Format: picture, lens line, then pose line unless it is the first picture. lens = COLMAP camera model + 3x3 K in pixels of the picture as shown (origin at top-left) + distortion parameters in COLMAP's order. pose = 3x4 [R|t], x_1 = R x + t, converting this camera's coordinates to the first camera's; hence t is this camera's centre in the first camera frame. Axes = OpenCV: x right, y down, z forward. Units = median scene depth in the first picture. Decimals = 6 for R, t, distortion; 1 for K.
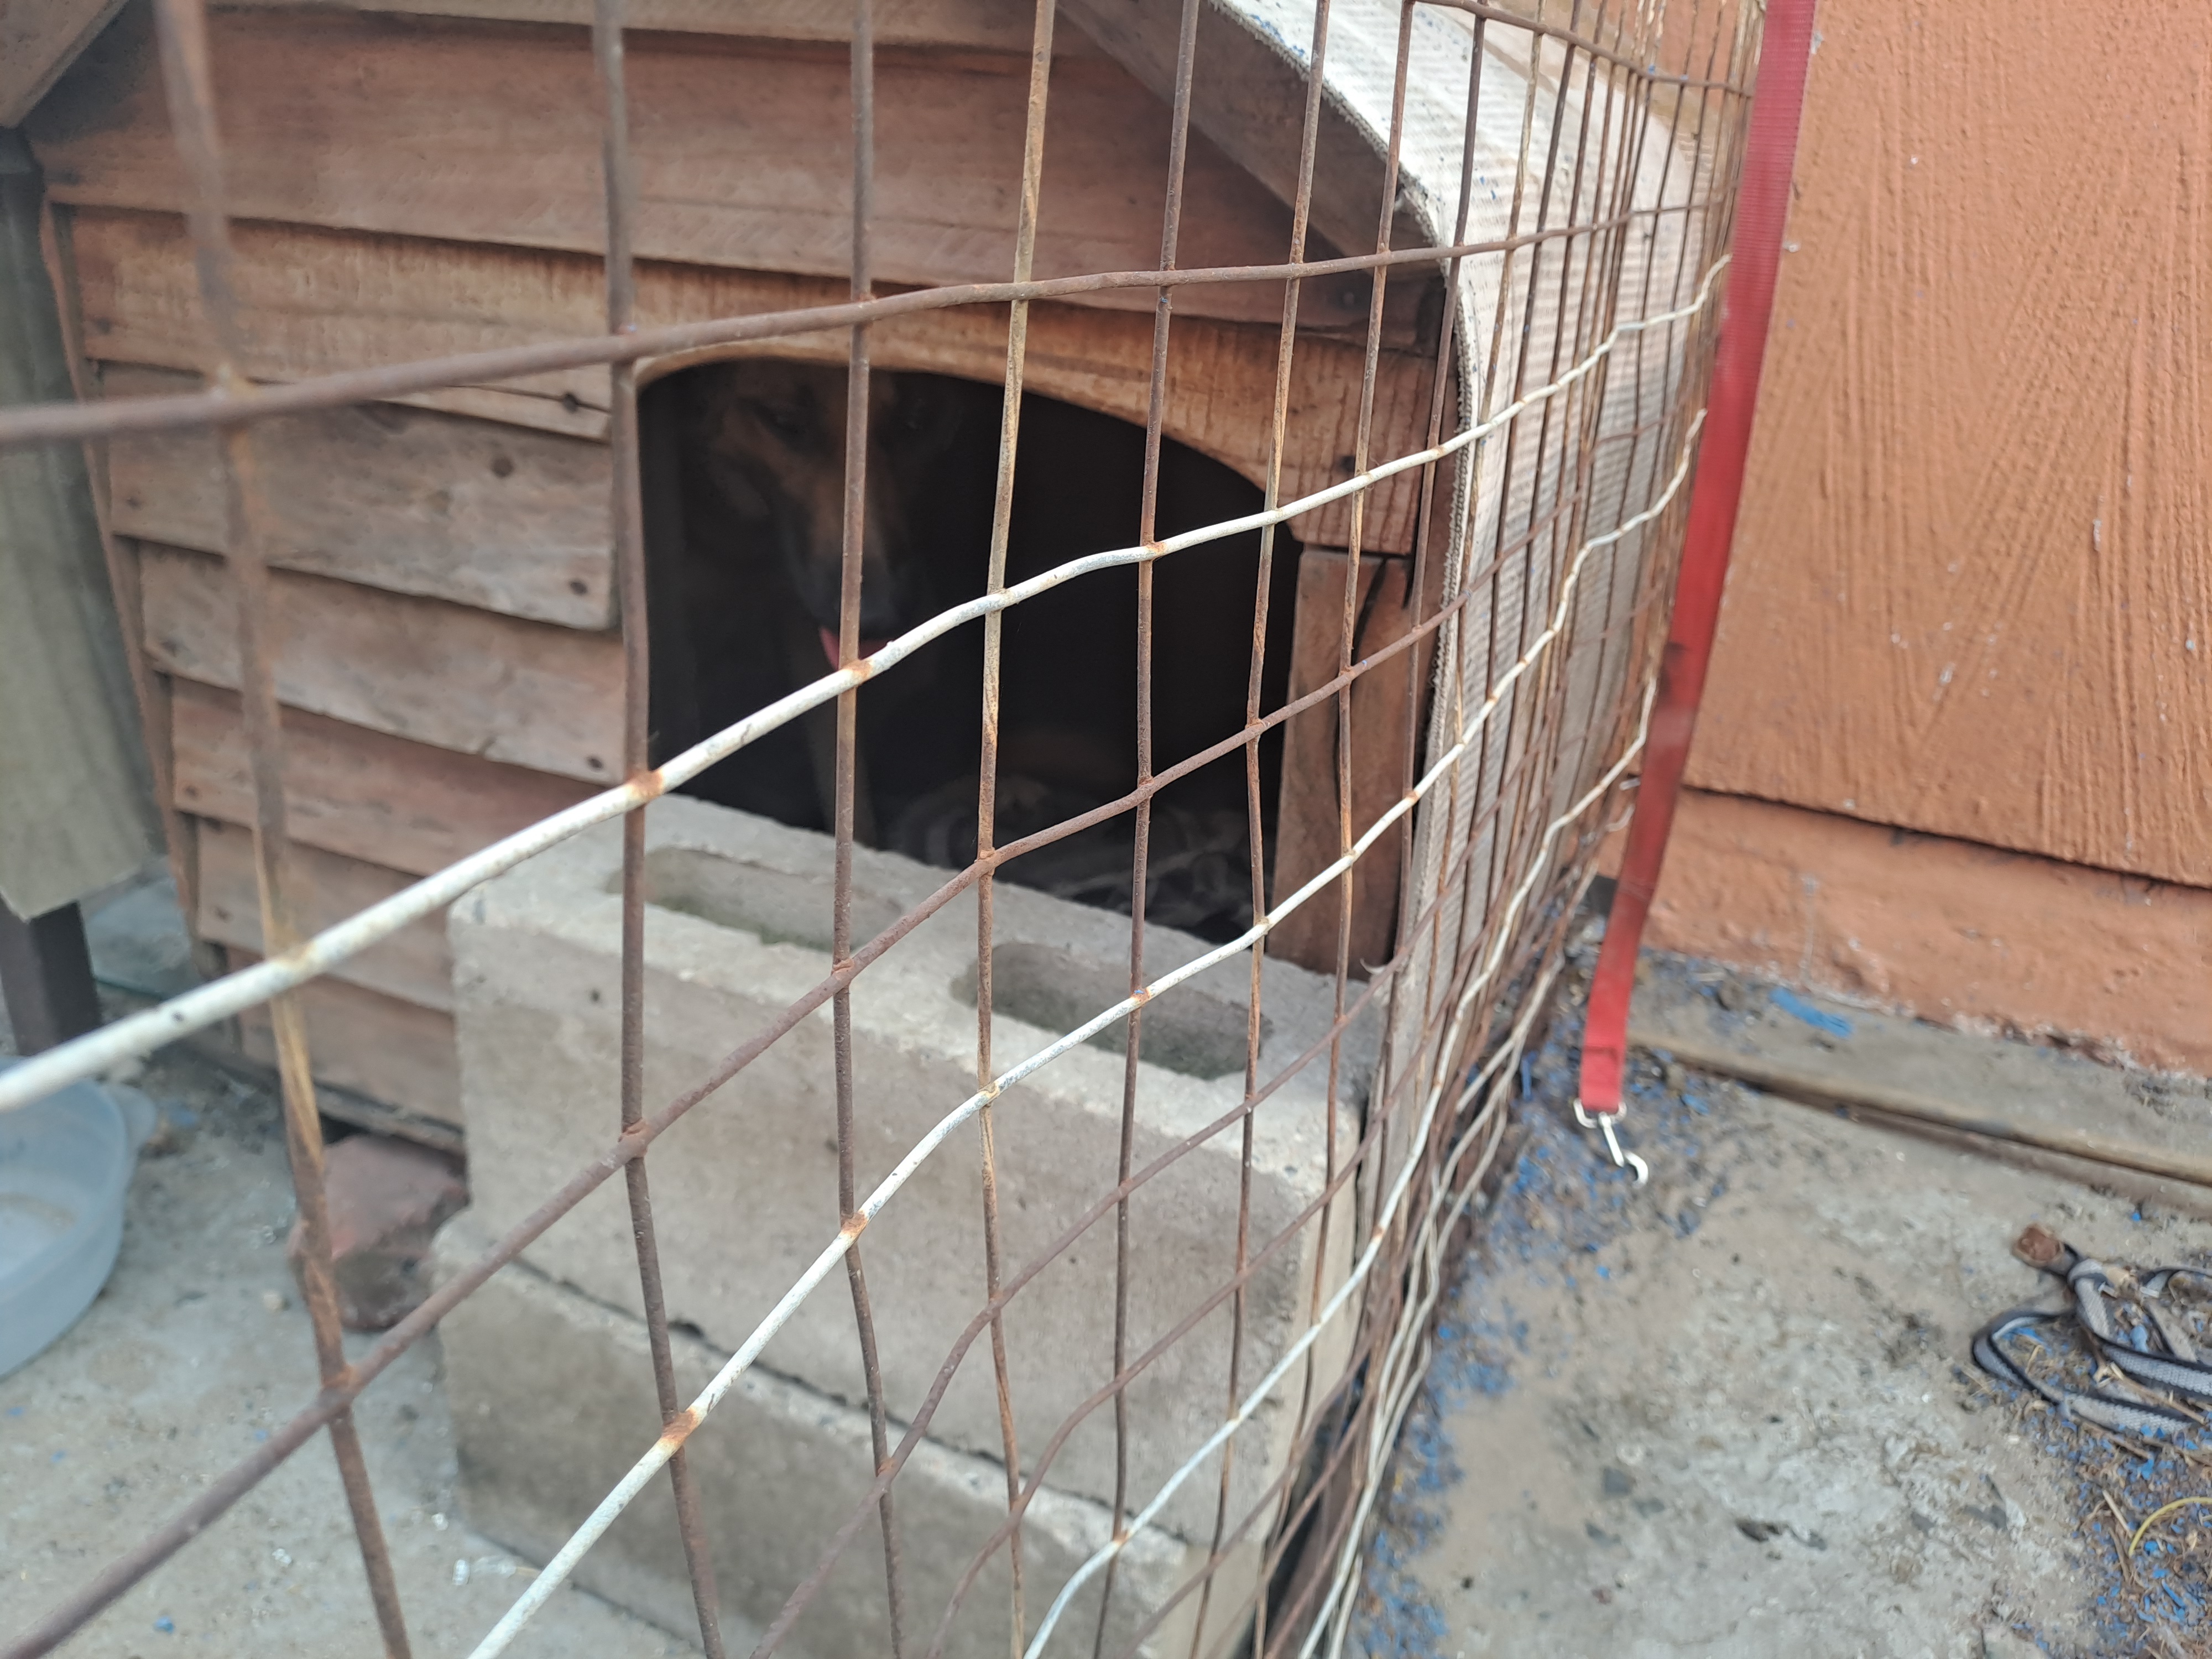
lens RADIAL K [[1619.4, 0, 1106.0], [0, 1619.4, 829.5], [0, 0, 1]] dist [0.057224, -0.071227]
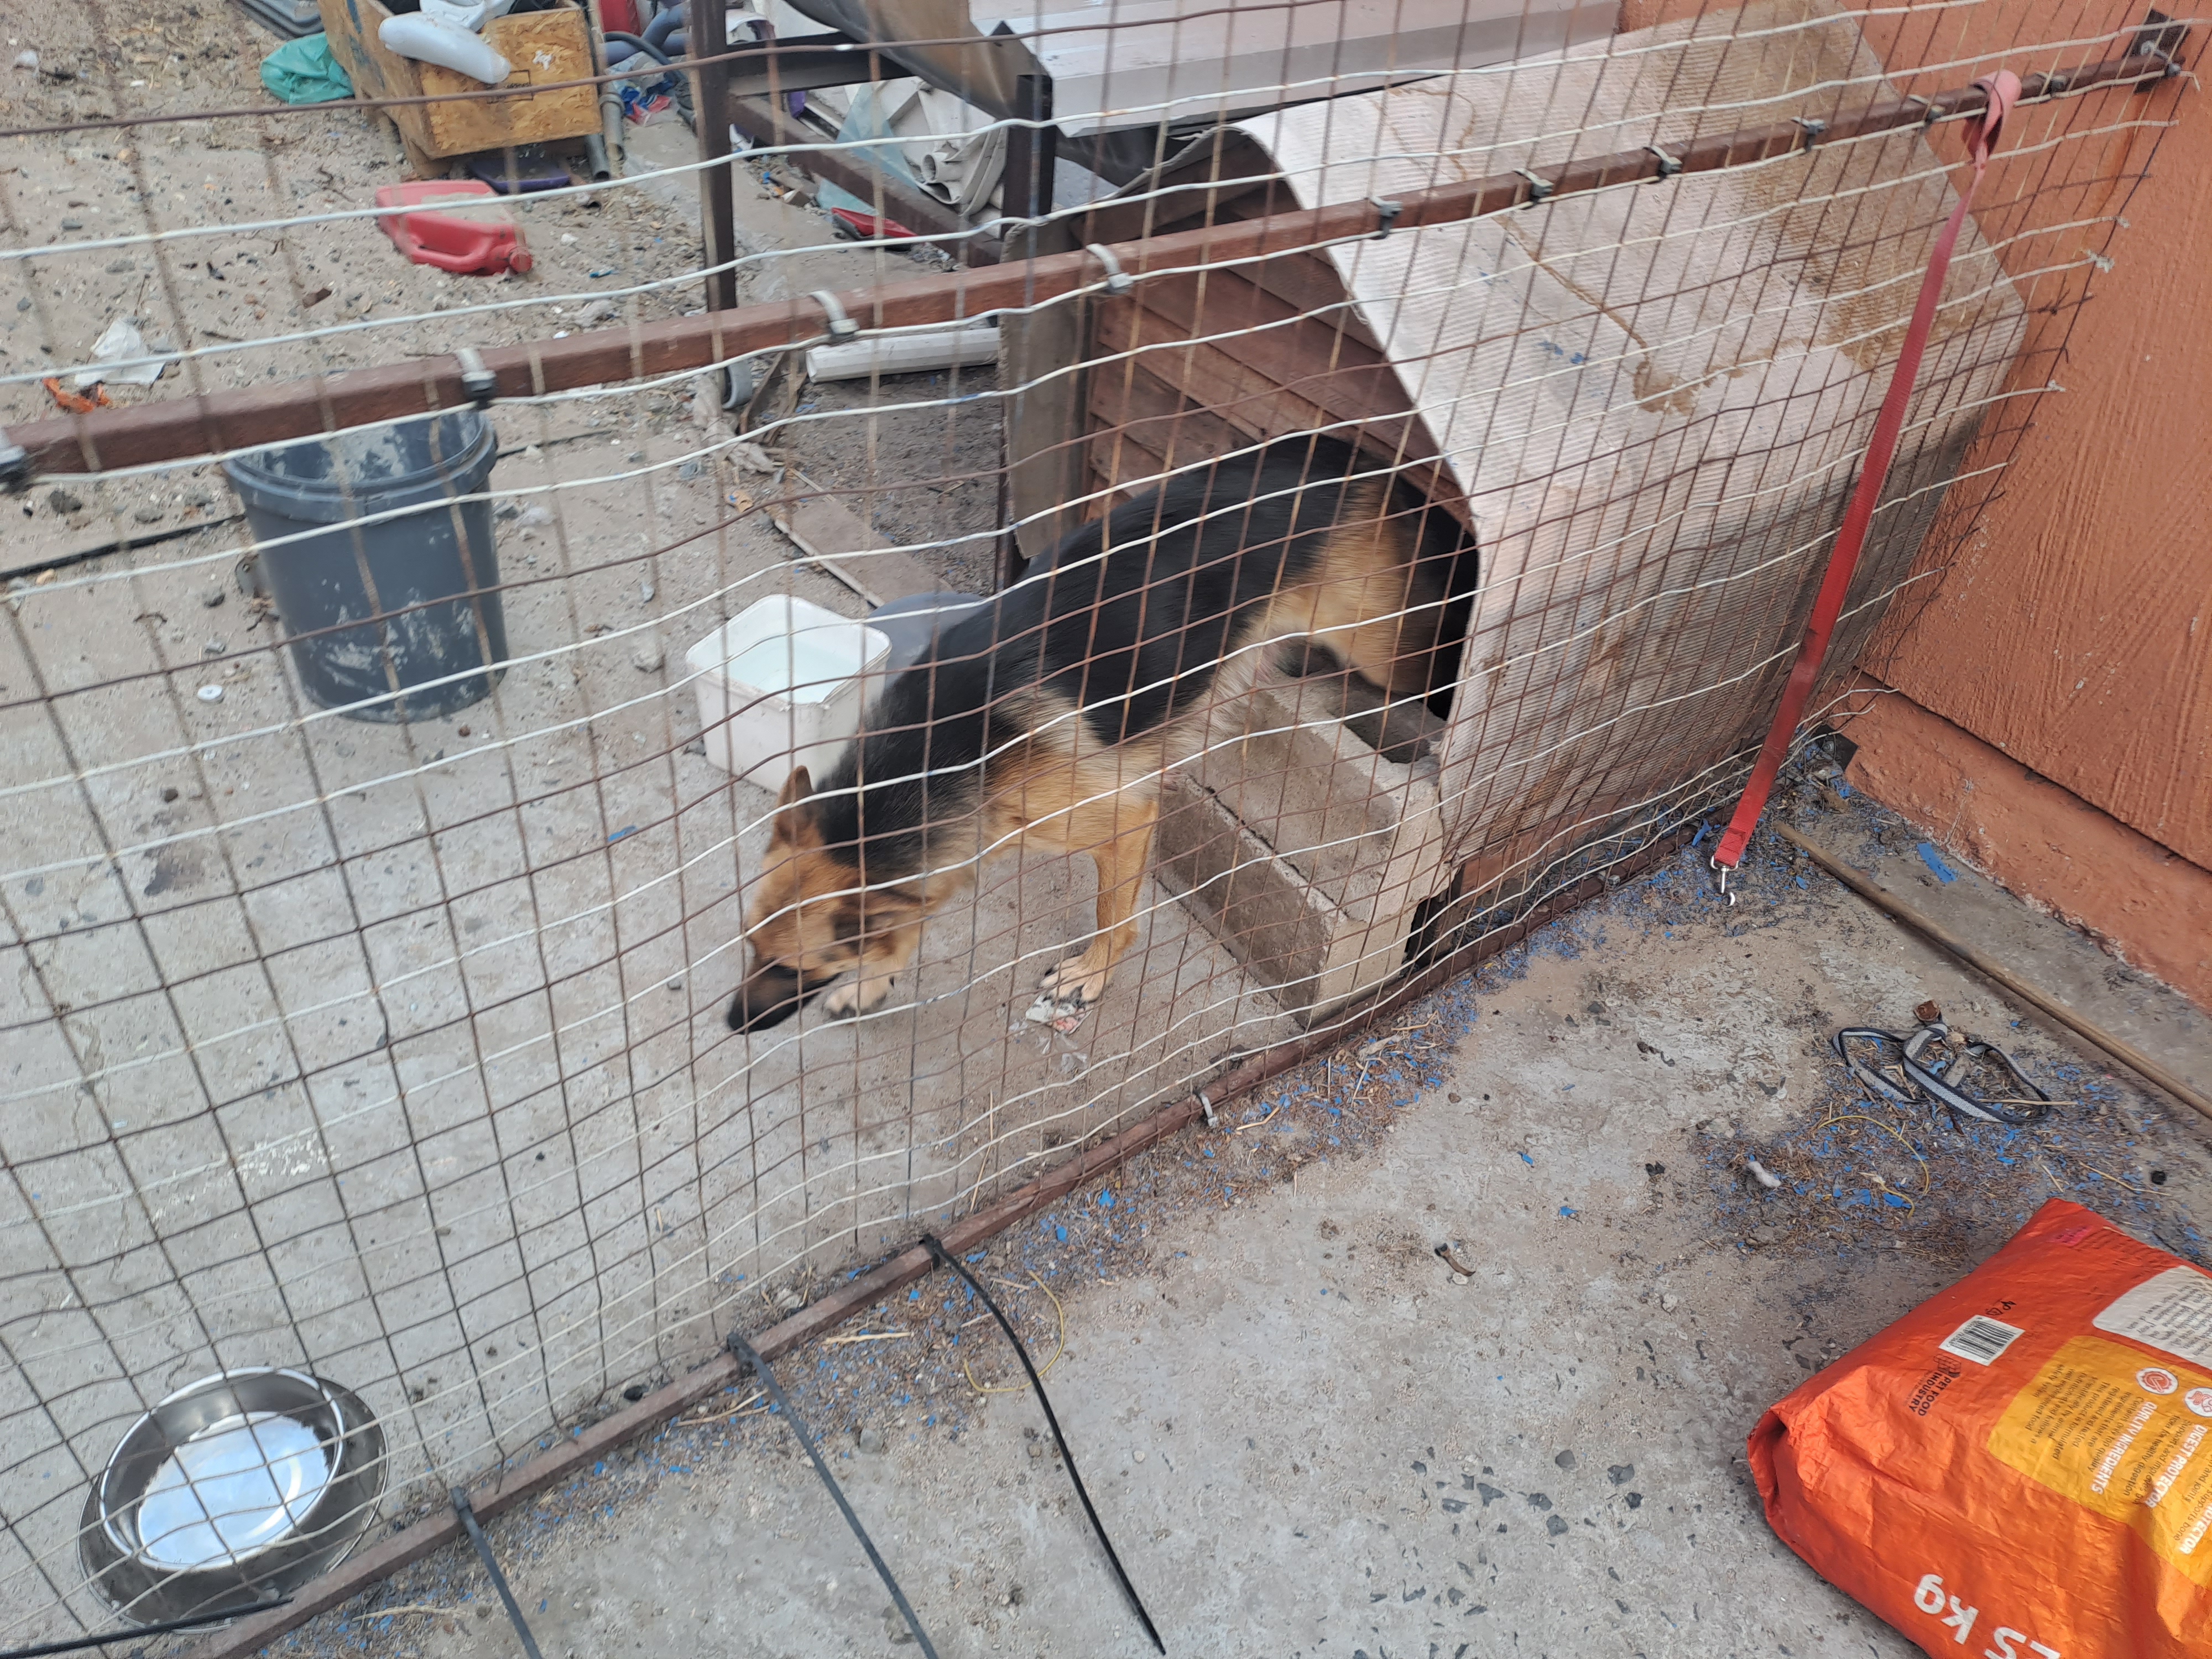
lens RADIAL K [[1619.4, 0, 1106.0], [0, 1619.4, 829.5], [0, 0, 1]] dist [0.057224, -0.071227]
pose [[0.861892, 0.329499, -0.385452, 0.465102], [-0.230472, 0.931614, 0.281030, -0.243169], [0.451691, -0.153382, 0.878891, -1.022122]]
